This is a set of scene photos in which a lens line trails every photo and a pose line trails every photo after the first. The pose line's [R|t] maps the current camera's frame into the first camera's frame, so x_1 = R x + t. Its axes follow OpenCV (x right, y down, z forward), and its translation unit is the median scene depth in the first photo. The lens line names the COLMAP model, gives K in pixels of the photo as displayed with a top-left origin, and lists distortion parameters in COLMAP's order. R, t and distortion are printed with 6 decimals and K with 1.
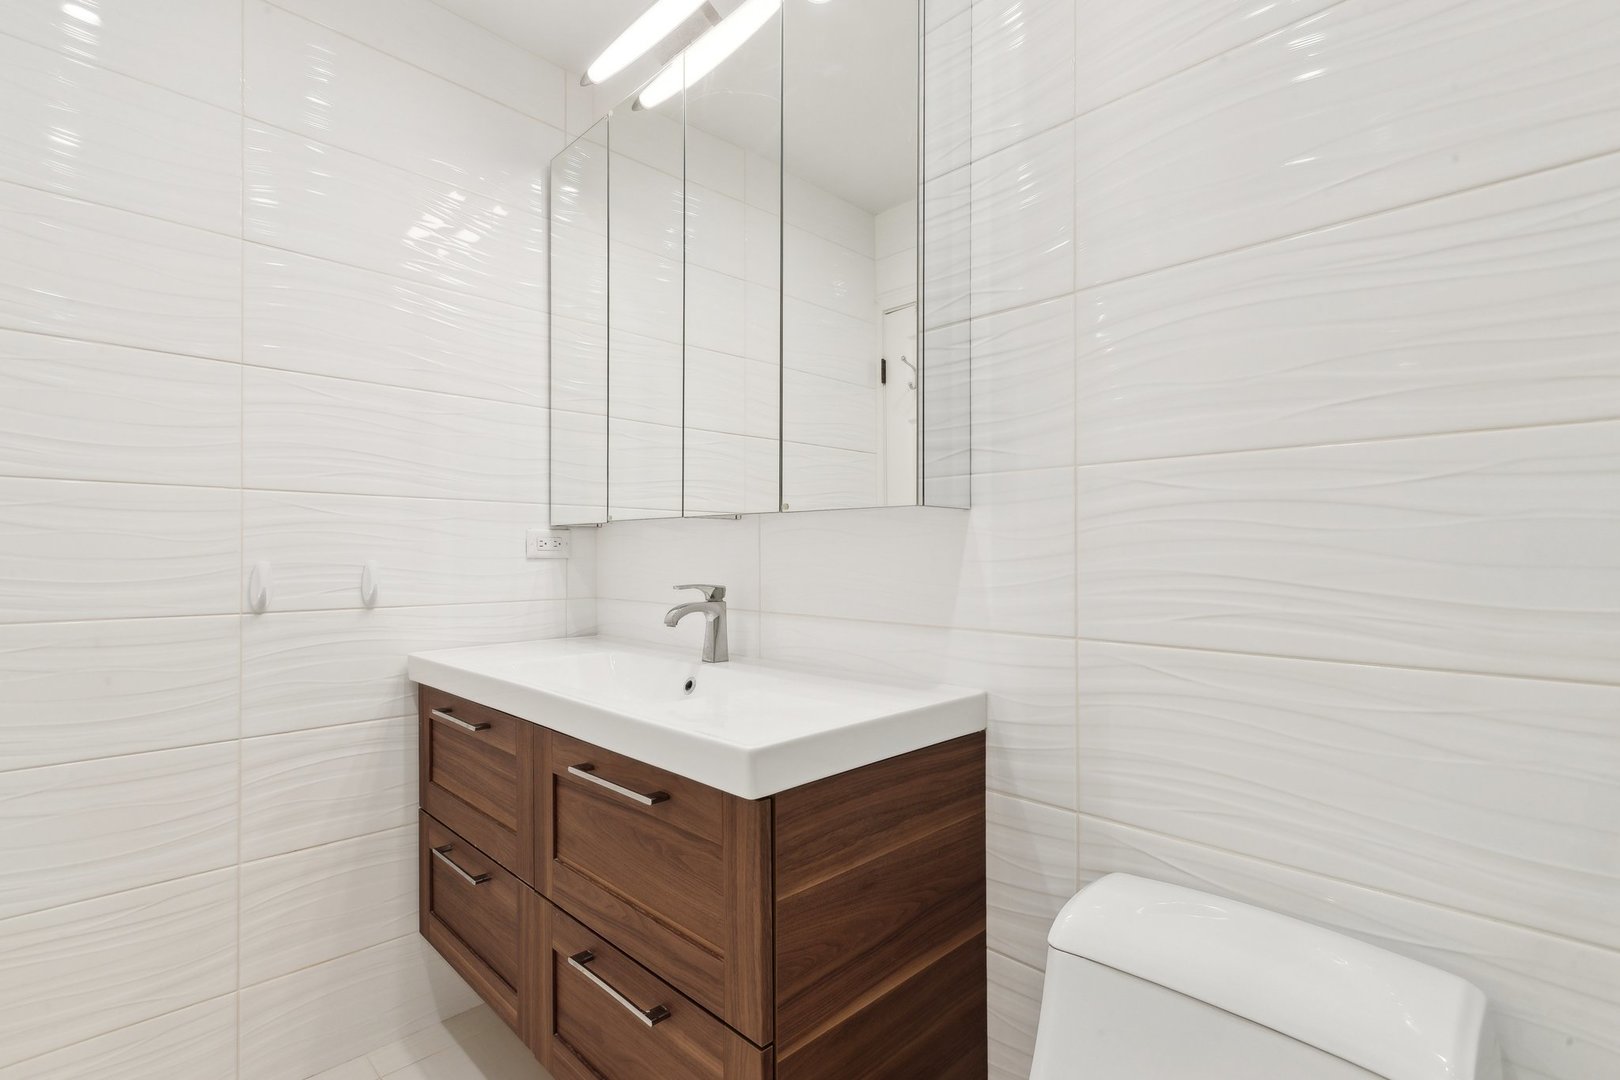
lens RADIAL K [[764.0, 0, 810.9], [0, 764.0, 559.8], [0, 0, 1]] dist [-0.000768, -0.000118]
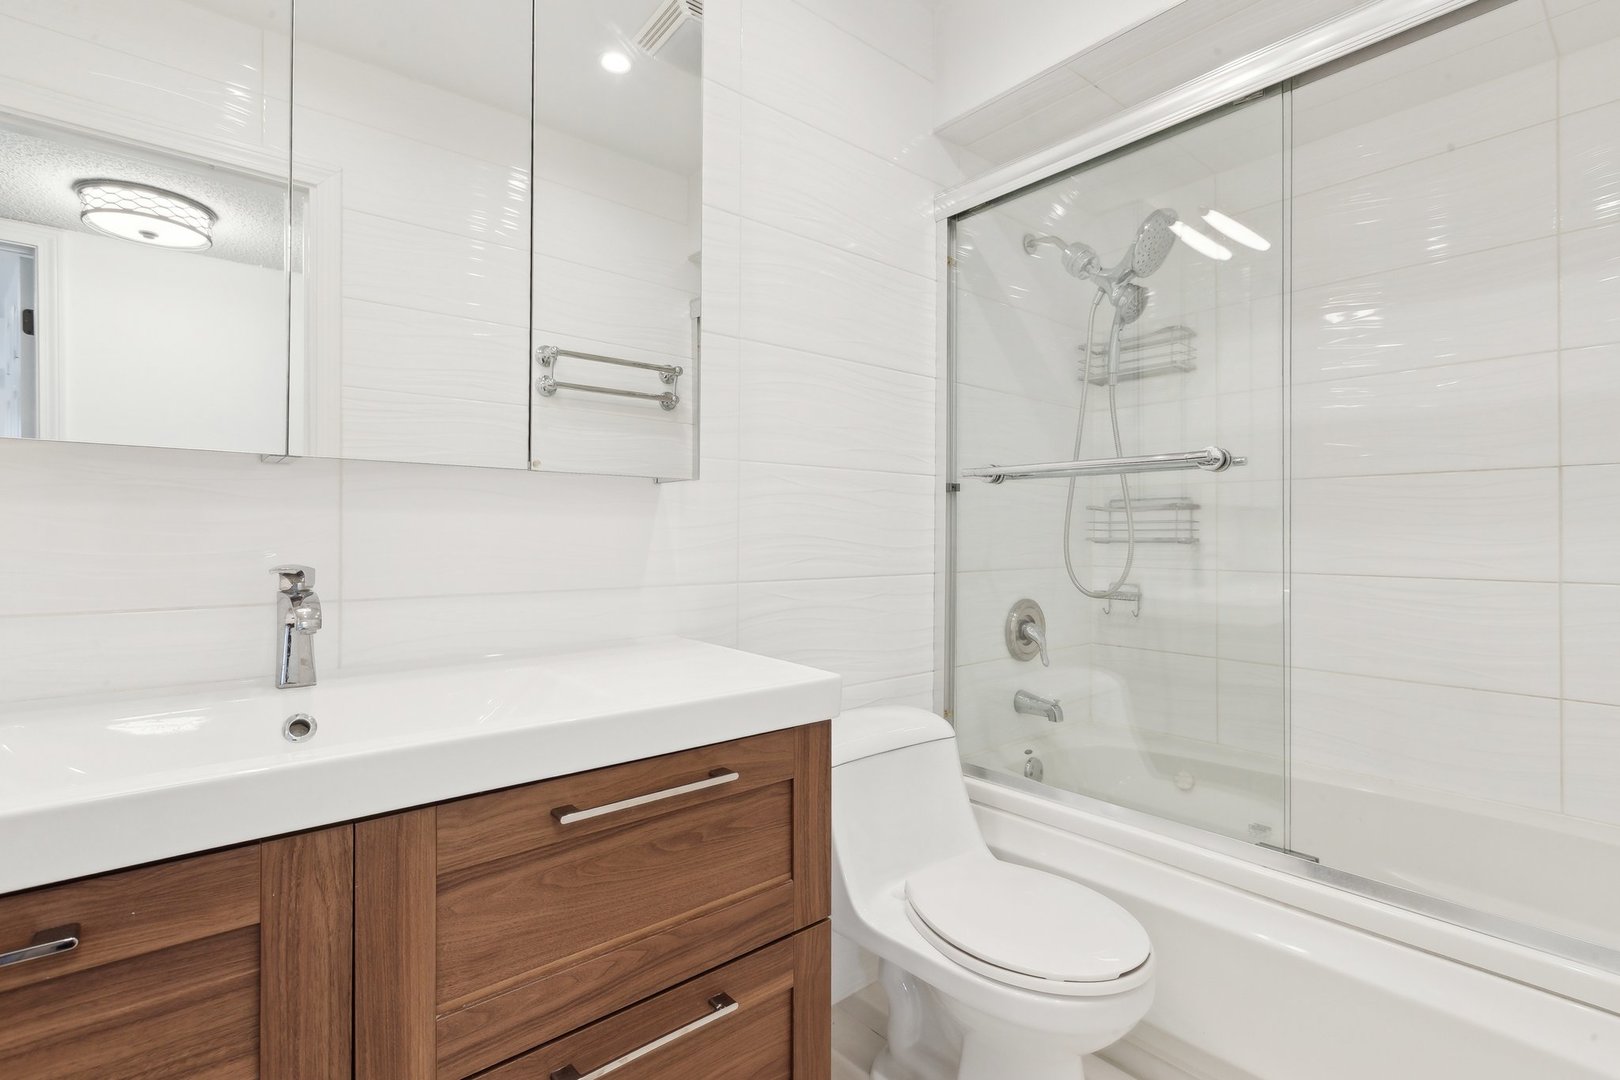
lens RADIAL K [[741.2, 0, 806.9], [0, 741.2, 556.3], [0, 0, 1]] dist [0.000692, -0.000262]
pose [[0.100016, -0.035360, 0.994357, -1.037528], [0.013485, 0.999325, 0.034181, 0.011794], [-0.994894, 0.009990, 0.100426, 0.761353]]
